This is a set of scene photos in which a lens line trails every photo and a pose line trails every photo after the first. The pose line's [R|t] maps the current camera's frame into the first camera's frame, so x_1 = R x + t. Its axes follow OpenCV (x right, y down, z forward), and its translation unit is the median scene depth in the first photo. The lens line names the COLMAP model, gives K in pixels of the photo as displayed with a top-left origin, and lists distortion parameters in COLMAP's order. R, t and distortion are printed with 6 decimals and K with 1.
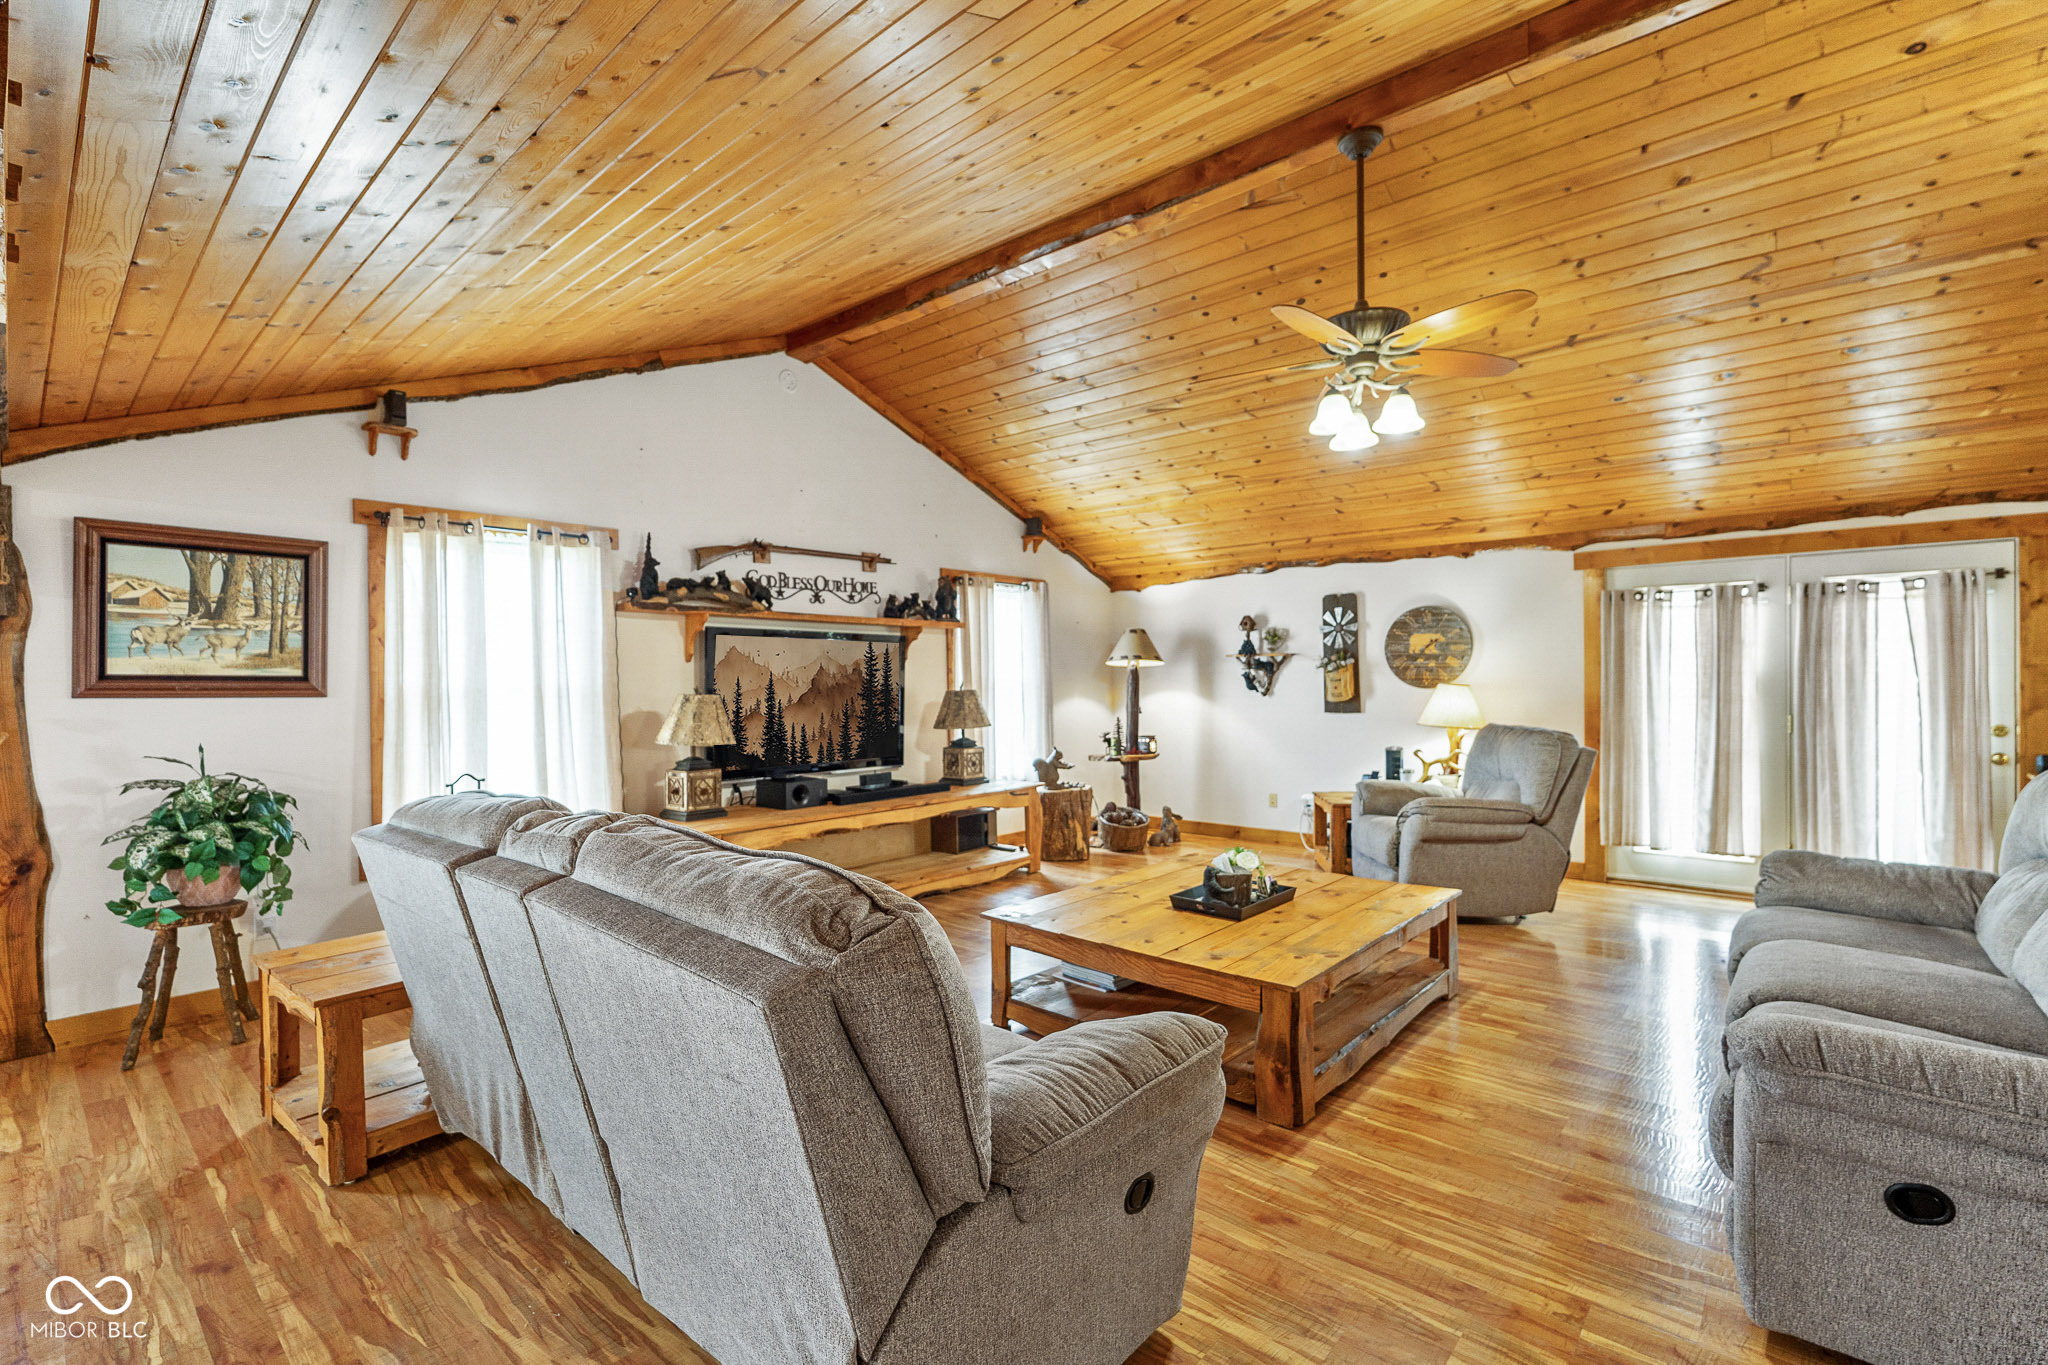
lens RADIAL K [[948.1, 0, 1019.8], [0, 948.1, 677.7], [0, 0, 1]] dist [0.001040, -0.000153]
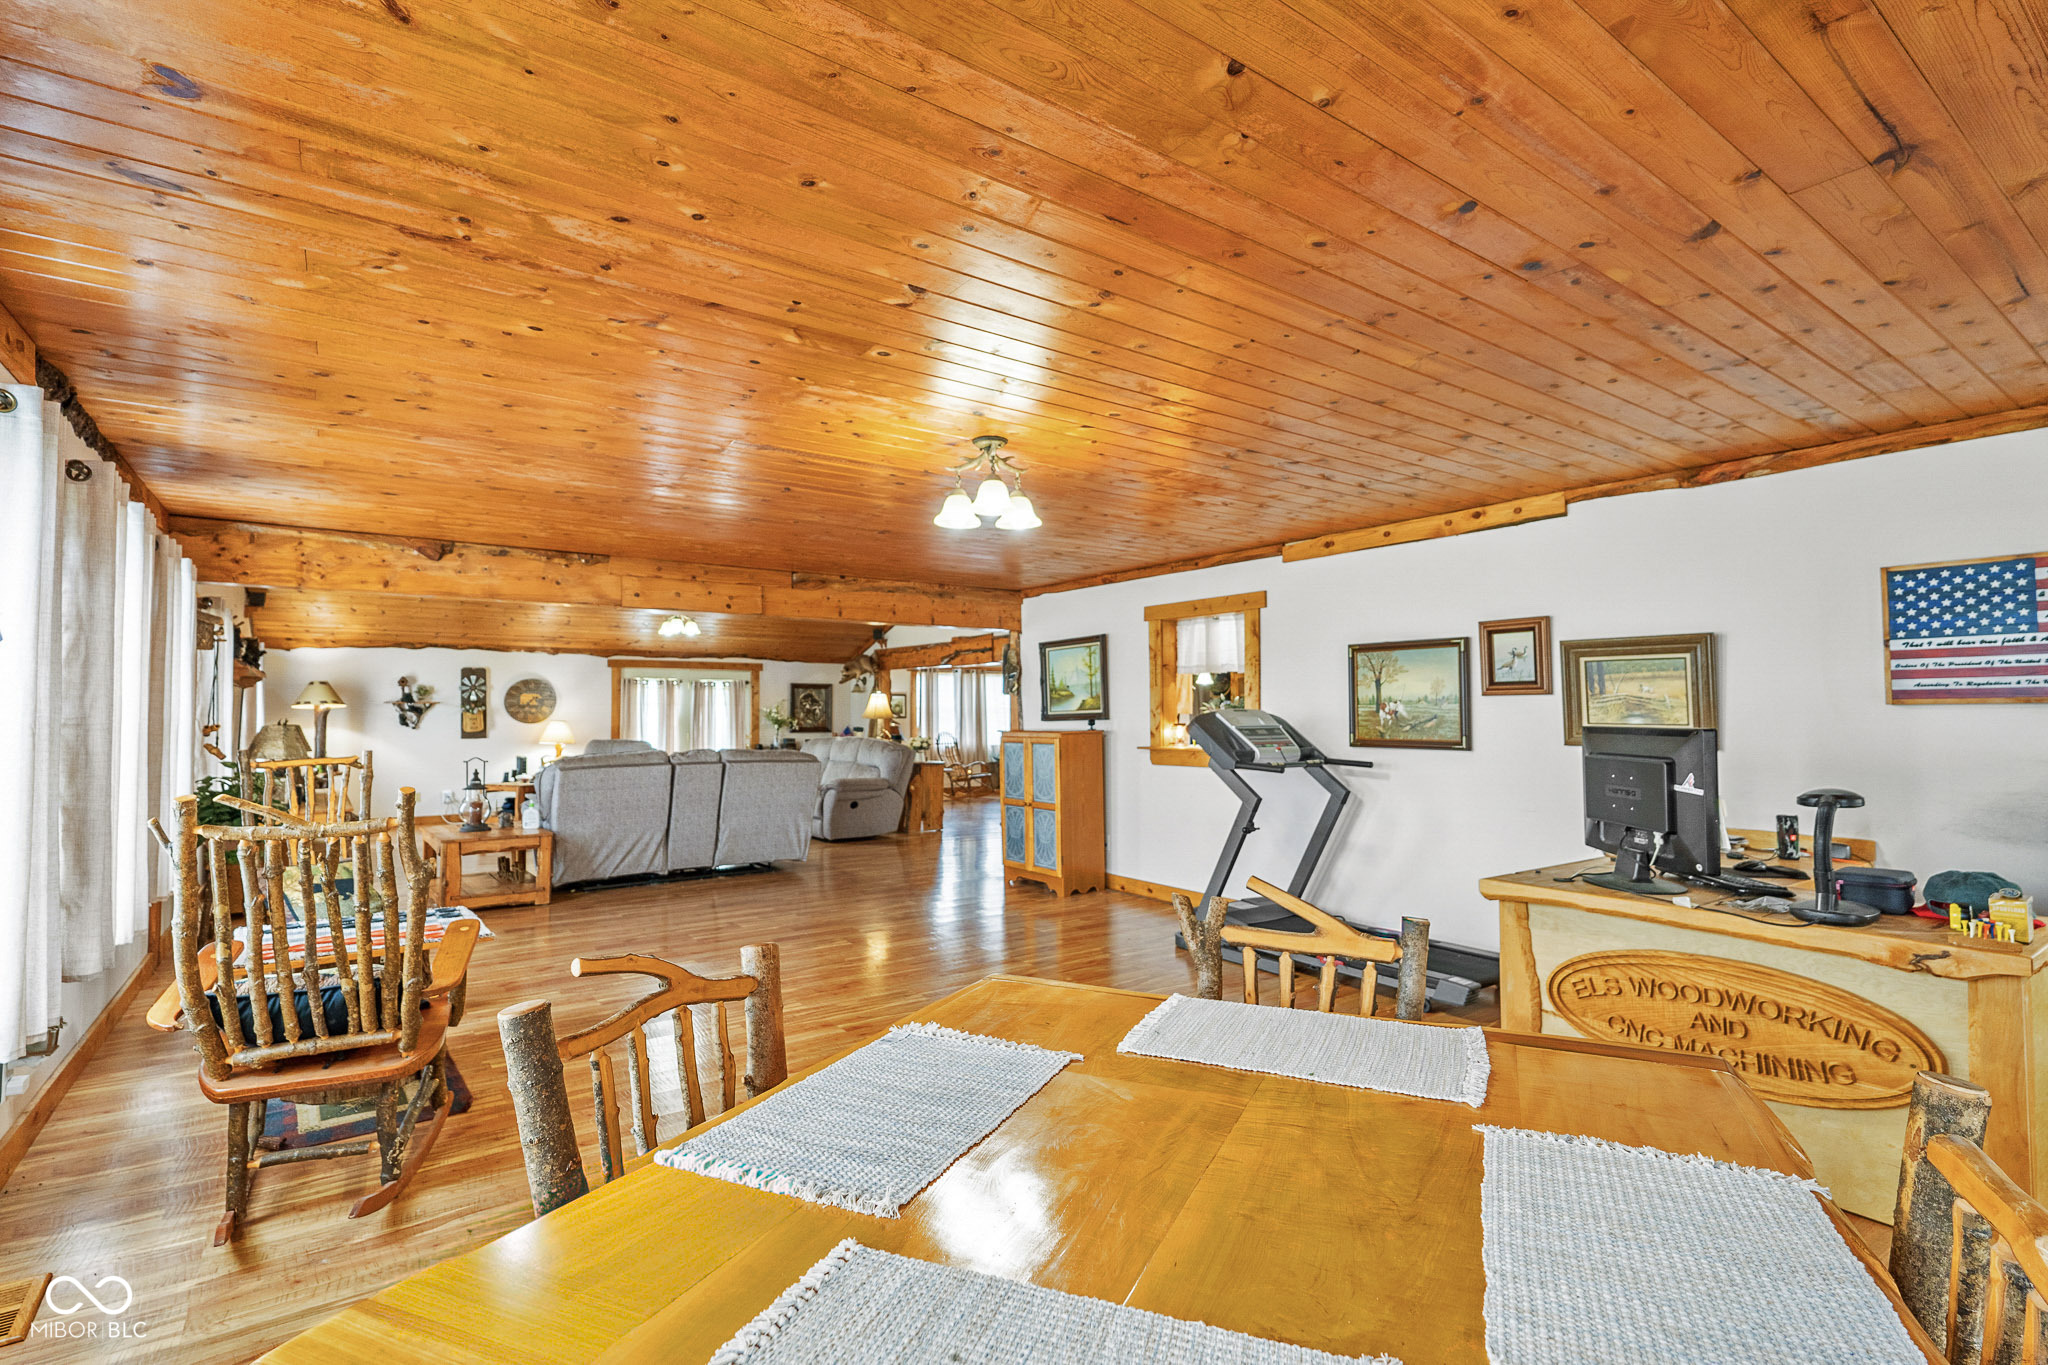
lens RADIAL K [[948.1, 0, 1019.8], [0, 948.1, 677.7], [0, 0, 1]] dist [0.001040, -0.000153]
pose [[0.221701, 0.046405, 0.974010, -1.400293], [0.000878, 0.998857, -0.047788, 0.013101], [-0.975114, 0.011450, 0.221407, -0.401898]]
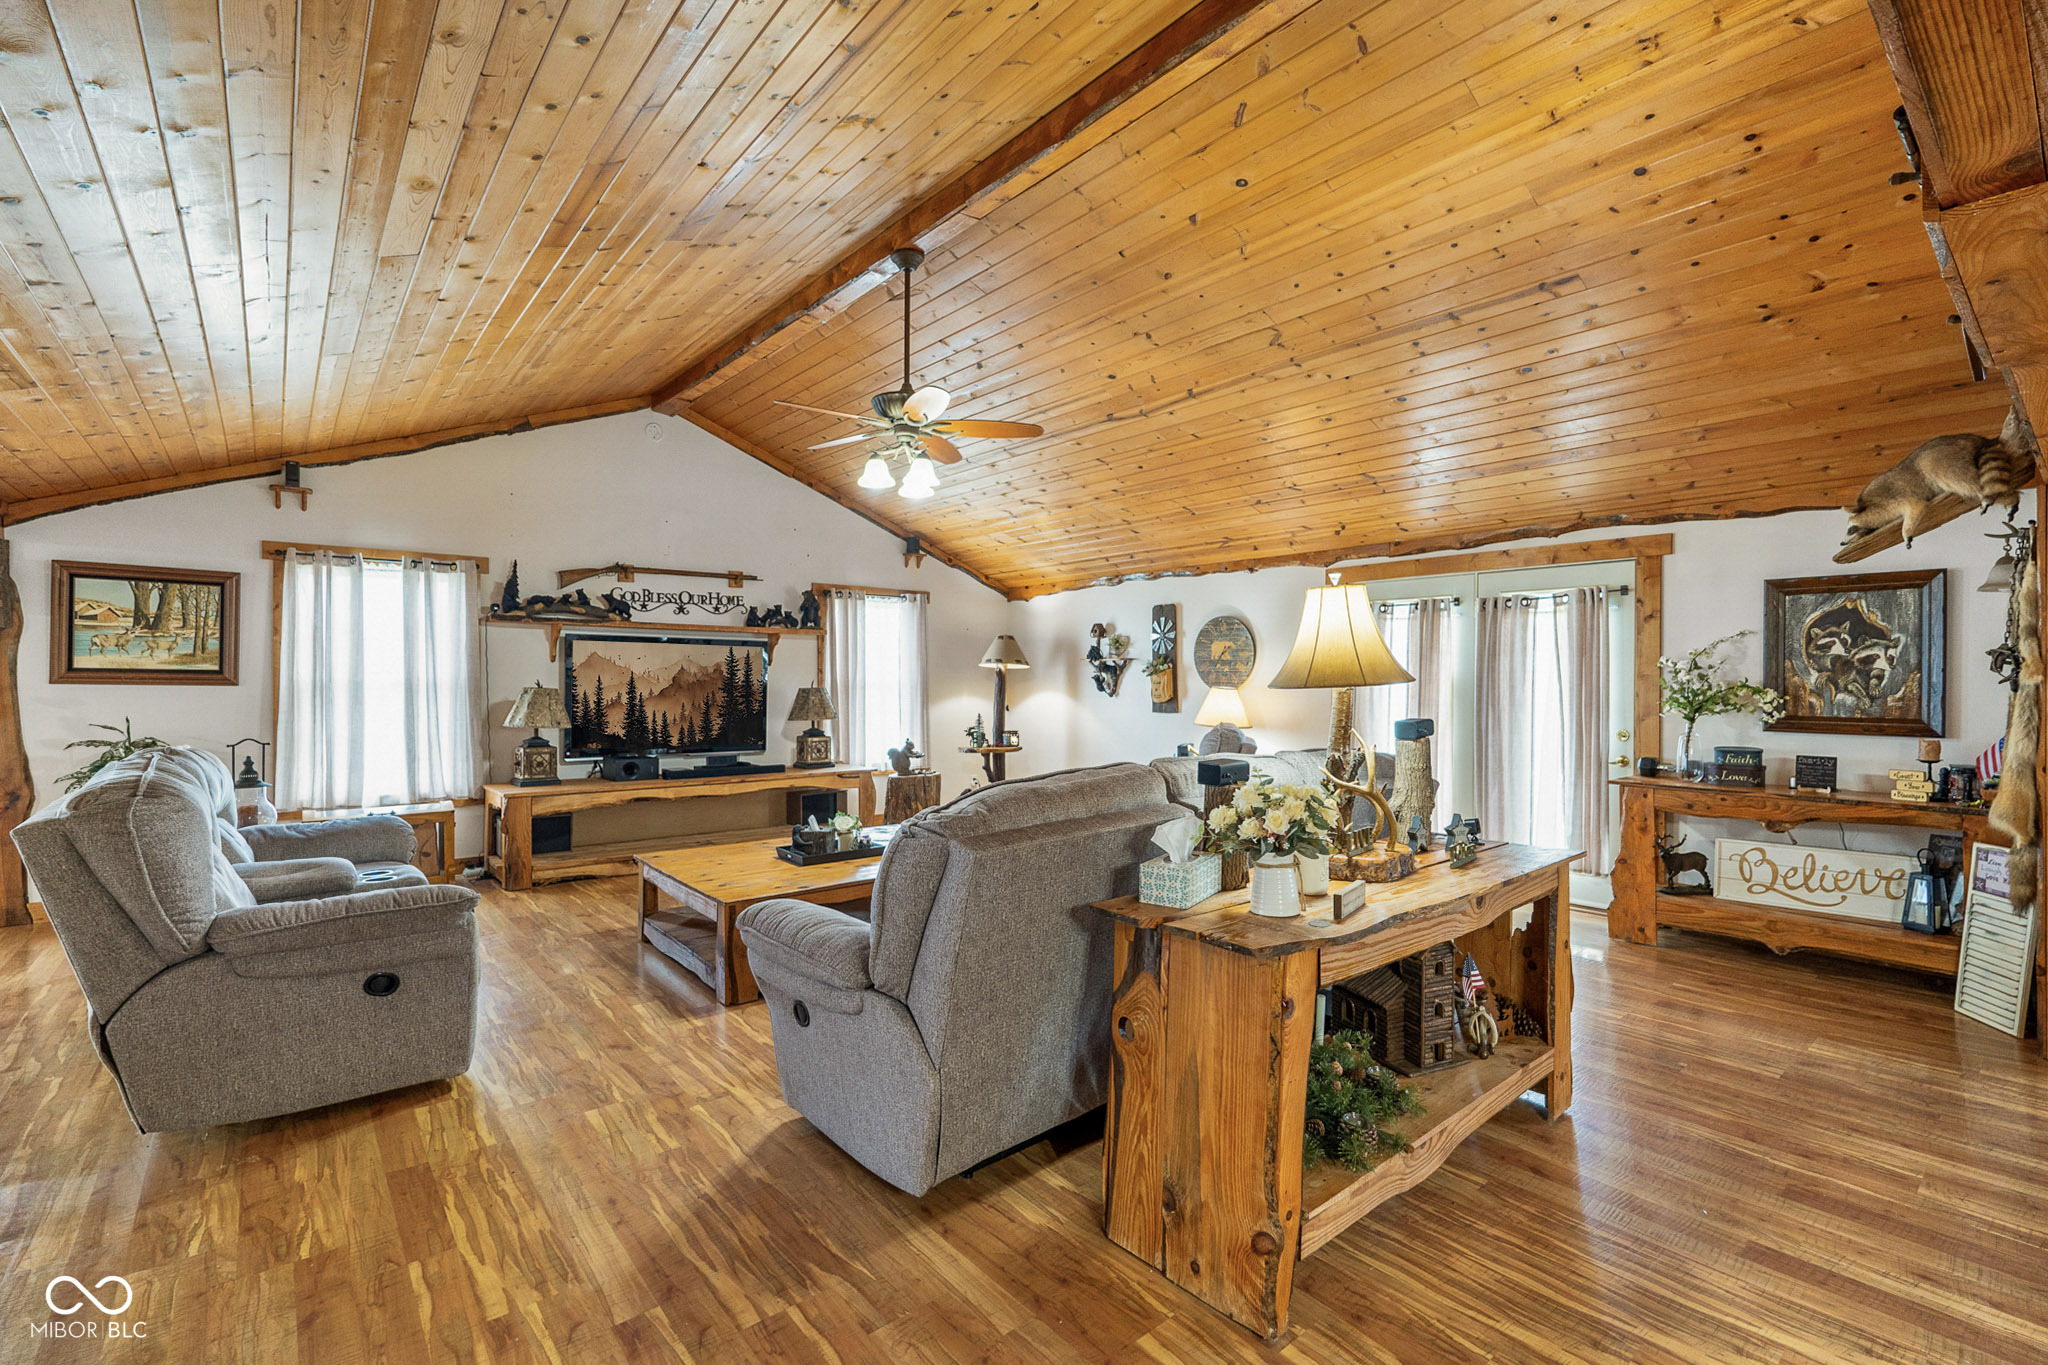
lens RADIAL K [[951.9, 0, 1033.2], [0, 951.9, 673.7], [0, 0, 1]] dist [0.006618, -0.000267]
pose [[0.989237, 0.010181, -0.145966, 0.453666], [-0.010852, 0.999934, -0.003801, -0.002991], [0.145918, 0.005344, 0.989282, -0.151573]]
